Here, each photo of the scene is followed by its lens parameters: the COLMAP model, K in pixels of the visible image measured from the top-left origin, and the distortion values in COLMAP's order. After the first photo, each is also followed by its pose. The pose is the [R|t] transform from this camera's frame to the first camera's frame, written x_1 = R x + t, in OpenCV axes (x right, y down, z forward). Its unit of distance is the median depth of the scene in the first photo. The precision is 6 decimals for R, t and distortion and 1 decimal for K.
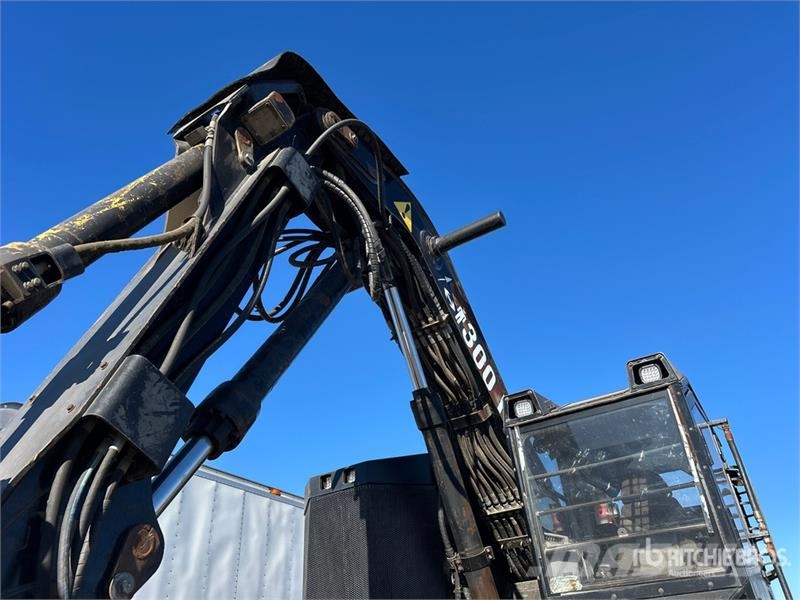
lens RADIAL K [[601.3, 0, 394.6], [0, 601.3, 306.1], [0, 0, 1]] dist [0.075851, -0.077264]
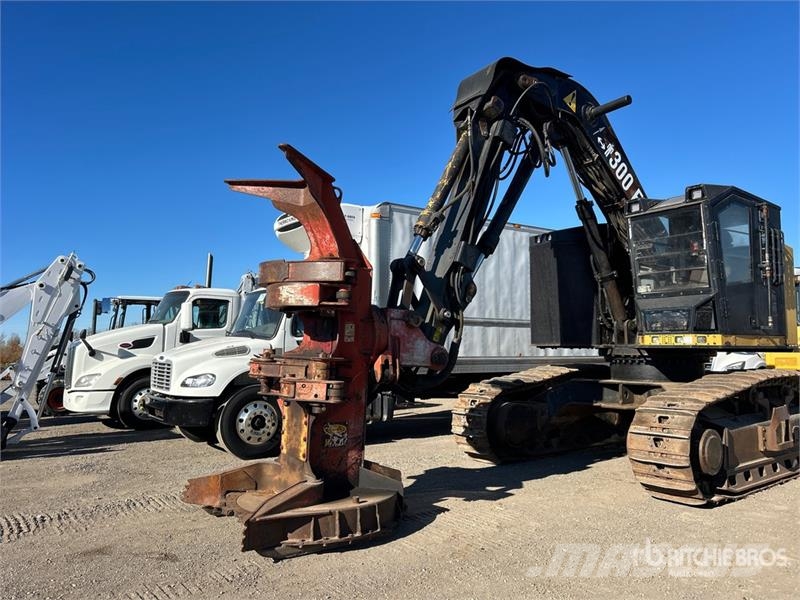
lens RADIAL K [[607.4, 0, 400.0], [0, 607.4, 300.0], [0, 0, 1]] dist [0.054640, -0.060573]
pose [[0.921930, 0.020089, -0.386836, 0.283434], [0.171431, 0.874369, 0.453972, -0.594138], [0.347358, -0.484846, 0.802663, -0.986275]]
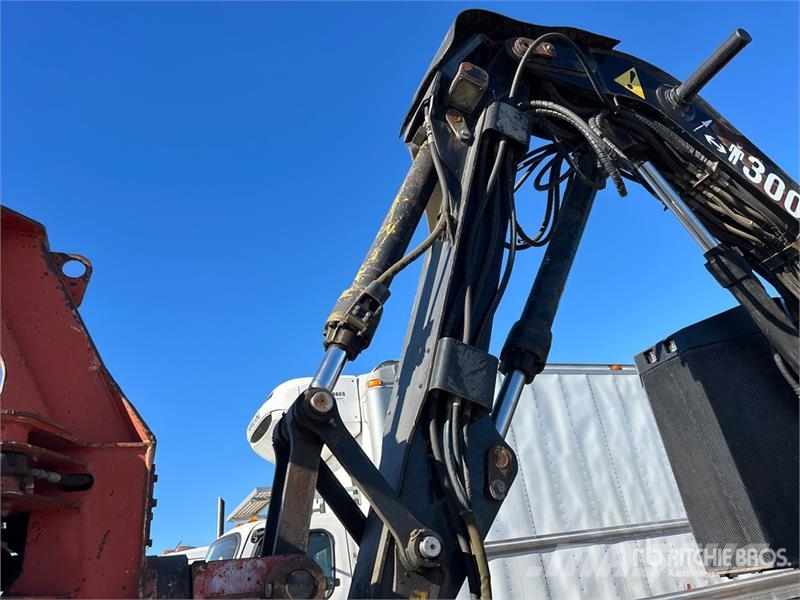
lens RADIAL K [[603.9, 0, 390.5], [0, 603.9, 302.5], [0, 0, 1]] dist [0.056203, -0.065855]
pose [[0.810673, -0.310168, -0.496594, 0.087230], [0.398348, 0.913778, 0.079552, -0.070547], [0.429102, -0.262308, 0.864330, -0.106351]]
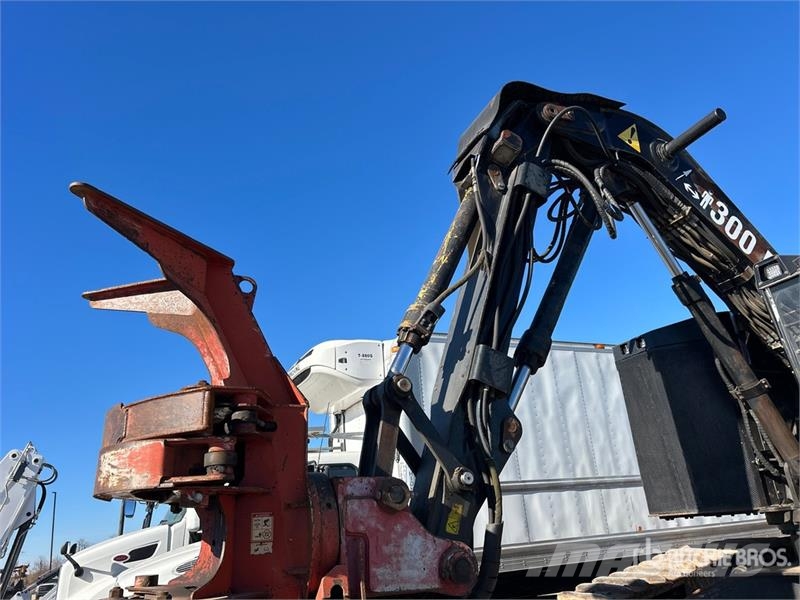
lens RADIAL K [[607.2, 0, 393.6], [0, 607.2, 300.3], [0, 0, 1]] dist [0.060941, -0.076840]
pose [[0.836827, -0.208613, -0.506163, 0.189062], [0.331188, 0.929093, 0.164624, -0.230905], [0.435930, -0.305397, 0.846580, -0.389356]]
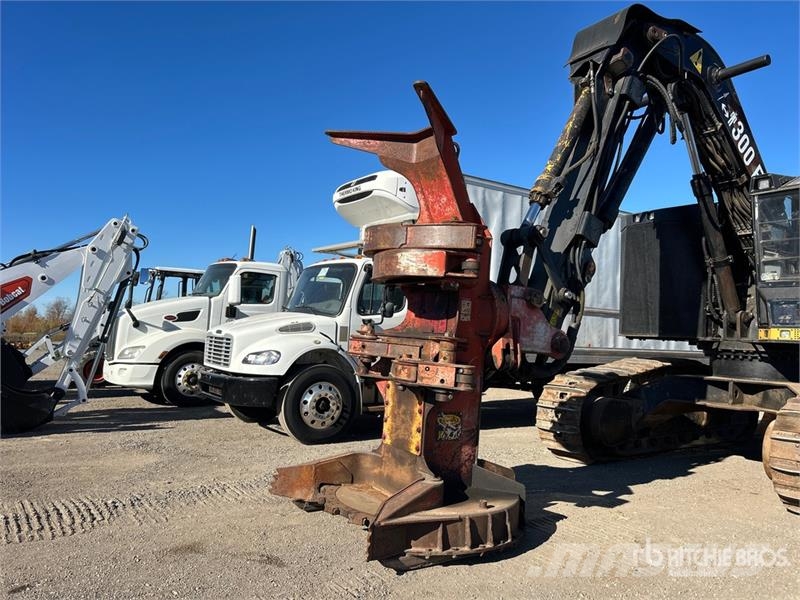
lens RADIAL K [[607.2, 0, 393.6], [0, 607.2, 300.3], [0, 0, 1]] dist [0.060941, -0.076840]
pose [[0.909344, 0.065940, -0.410786, -0.004104], [0.149374, 0.869782, 0.470284, -0.523283], [0.388305, -0.489011, 0.781081, -0.936636]]
